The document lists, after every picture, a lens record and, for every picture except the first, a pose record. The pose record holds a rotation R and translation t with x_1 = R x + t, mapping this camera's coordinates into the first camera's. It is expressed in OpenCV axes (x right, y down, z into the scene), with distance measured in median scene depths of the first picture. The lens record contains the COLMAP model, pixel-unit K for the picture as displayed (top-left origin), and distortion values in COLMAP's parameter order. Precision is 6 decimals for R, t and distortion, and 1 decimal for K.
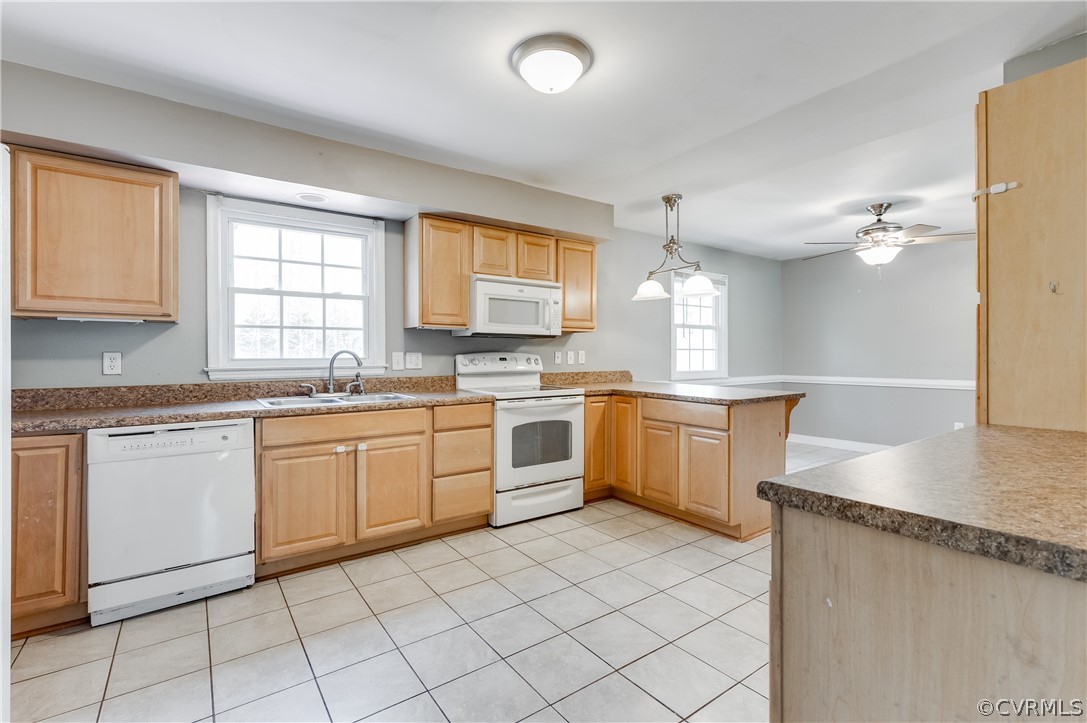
lens RADIAL K [[483.9, 0, 540.8], [0, 483.9, 354.3], [0, 0, 1]] dist [0.001181, -0.000118]
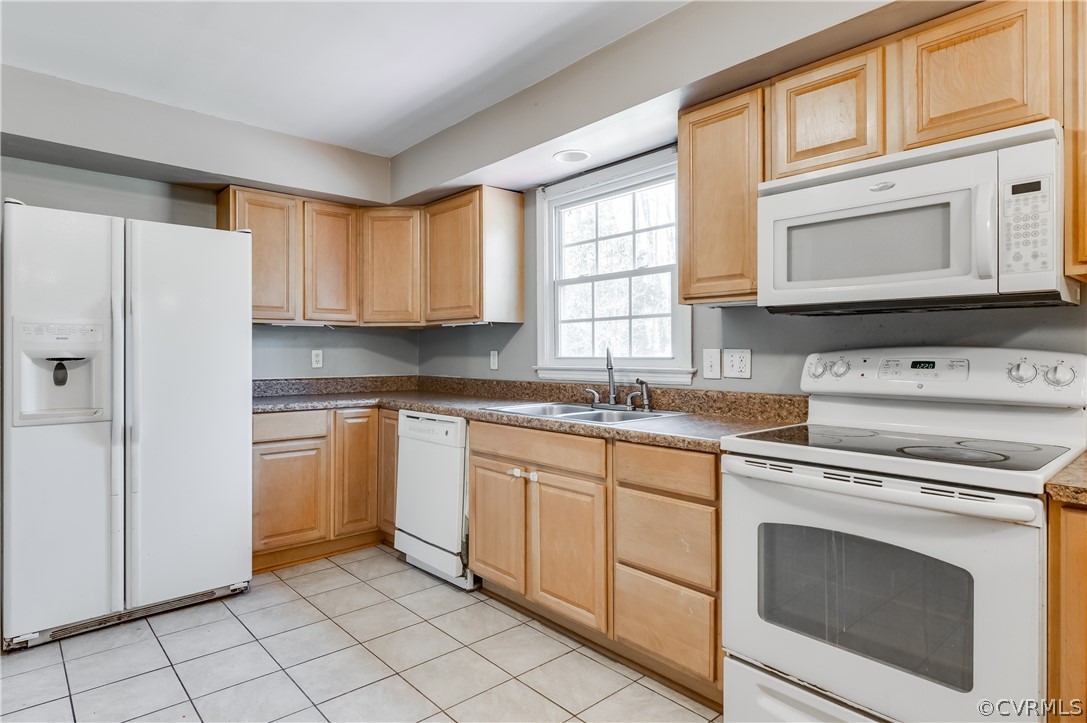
lens RADIAL K [[600.1, 0, 541.7], [0, 600.1, 354.5], [0, 0, 1]] dist [0.002042, 0.000190]
pose [[0.102550, 0.003398, -0.994722, 0.452515], [-0.000561, 0.999994, 0.003359, 0.000332], [0.994728, 0.000214, 0.102552, 0.758064]]
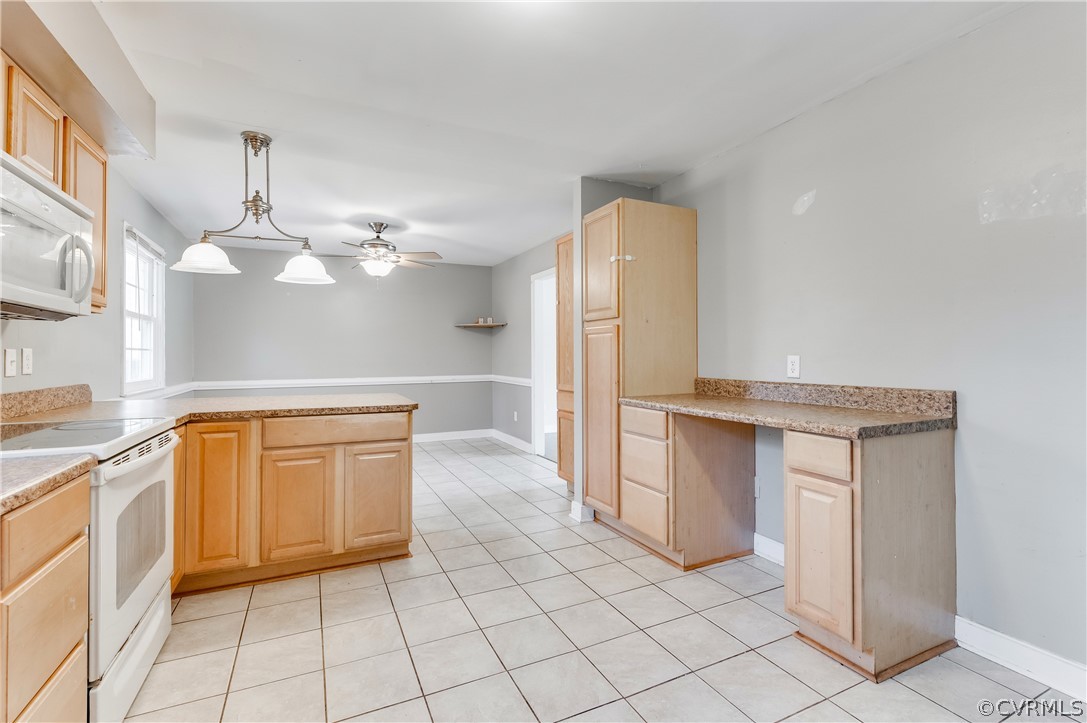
lens RADIAL K [[483.9, 0, 540.8], [0, 483.9, 354.3], [0, 0, 1]] dist [0.001181, -0.000118]
pose [[0.180484, 0.006241, 0.983558, -0.427882], [0.001114, 0.999978, -0.006549, 0.004121], [-0.983577, 0.002277, 0.180474, 0.542232]]
